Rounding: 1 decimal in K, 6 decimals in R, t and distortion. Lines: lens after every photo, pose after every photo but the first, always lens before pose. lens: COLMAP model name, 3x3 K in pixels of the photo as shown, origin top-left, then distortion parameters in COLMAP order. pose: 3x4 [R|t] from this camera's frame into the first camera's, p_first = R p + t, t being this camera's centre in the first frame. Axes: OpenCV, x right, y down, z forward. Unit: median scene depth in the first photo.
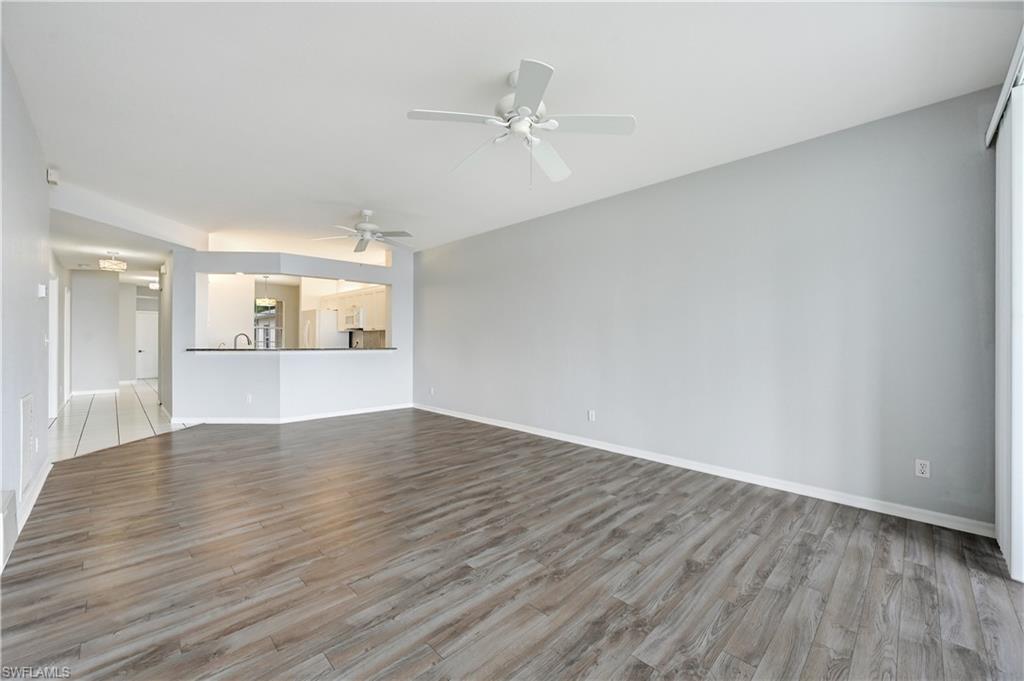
lens RADIAL K [[406.9, 0, 516.2], [0, 406.9, 339.7], [0, 0, 1]] dist [0.001882, 0.000144]
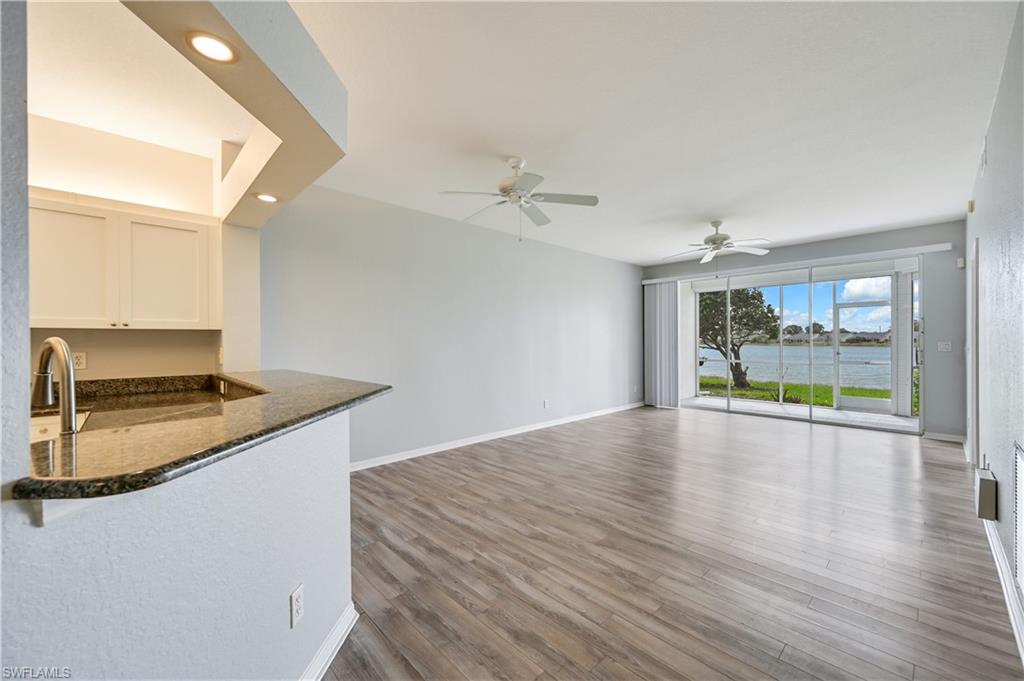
lens RADIAL K [[406.9, 0, 504.0], [0, 406.9, 345.3], [0, 0, 1]] dist [-0.001067, -0.000197]
pose [[0.031889, -0.010659, 0.999435, -0.716978], [0.008669, 0.999908, 0.010387, -0.010186], [-0.999454, 0.008332, 0.031978, 0.695147]]
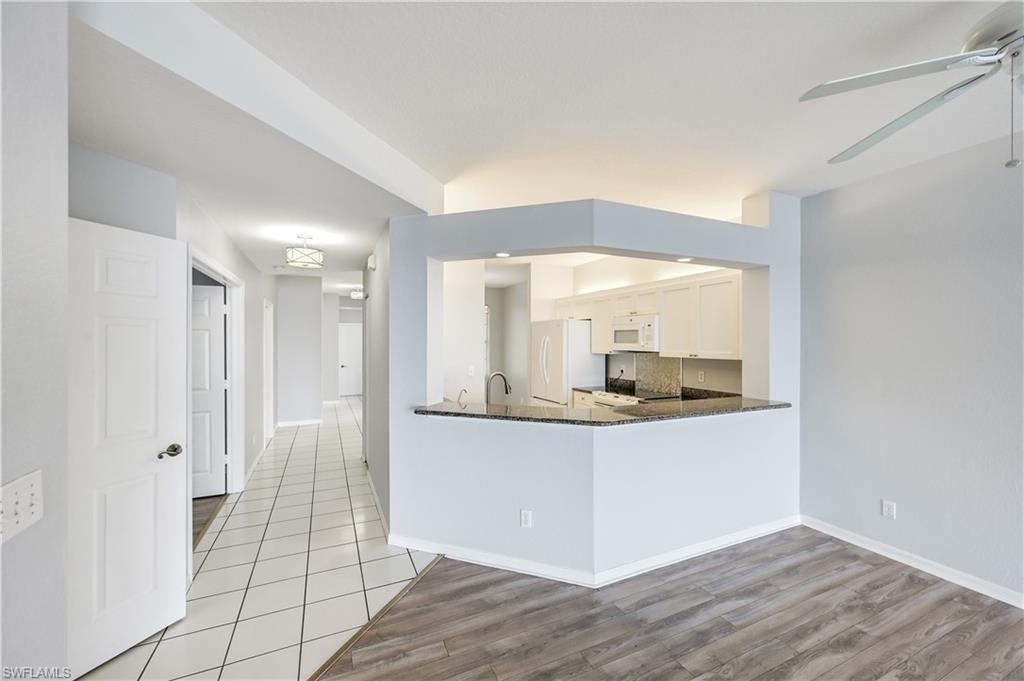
lens RADIAL K [[406.9, 0, 516.2], [0, 406.9, 339.7], [0, 0, 1]] dist [0.001882, 0.000144]
pose [[0.941681, -0.004931, -0.336472, -0.408251], [0.004001, 0.999986, -0.003456, -0.048277], [0.336484, 0.001908, 0.941687, 0.445916]]
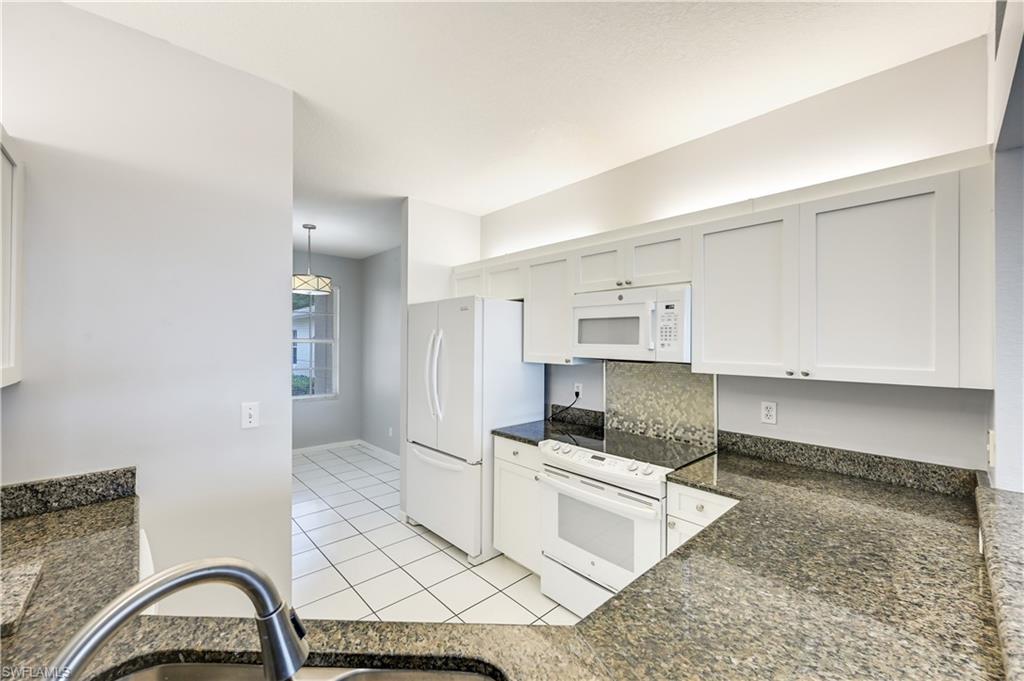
lens RADIAL K [[406.9, 0, 516.2], [0, 406.9, 339.7], [0, 0, 1]] dist [0.001882, 0.000144]
pose [[0.999284, 0.002163, -0.037783, -0.524869], [-0.002303, 0.999991, -0.003658, -0.046246], [0.037775, 0.003742, 0.999279, 0.799764]]
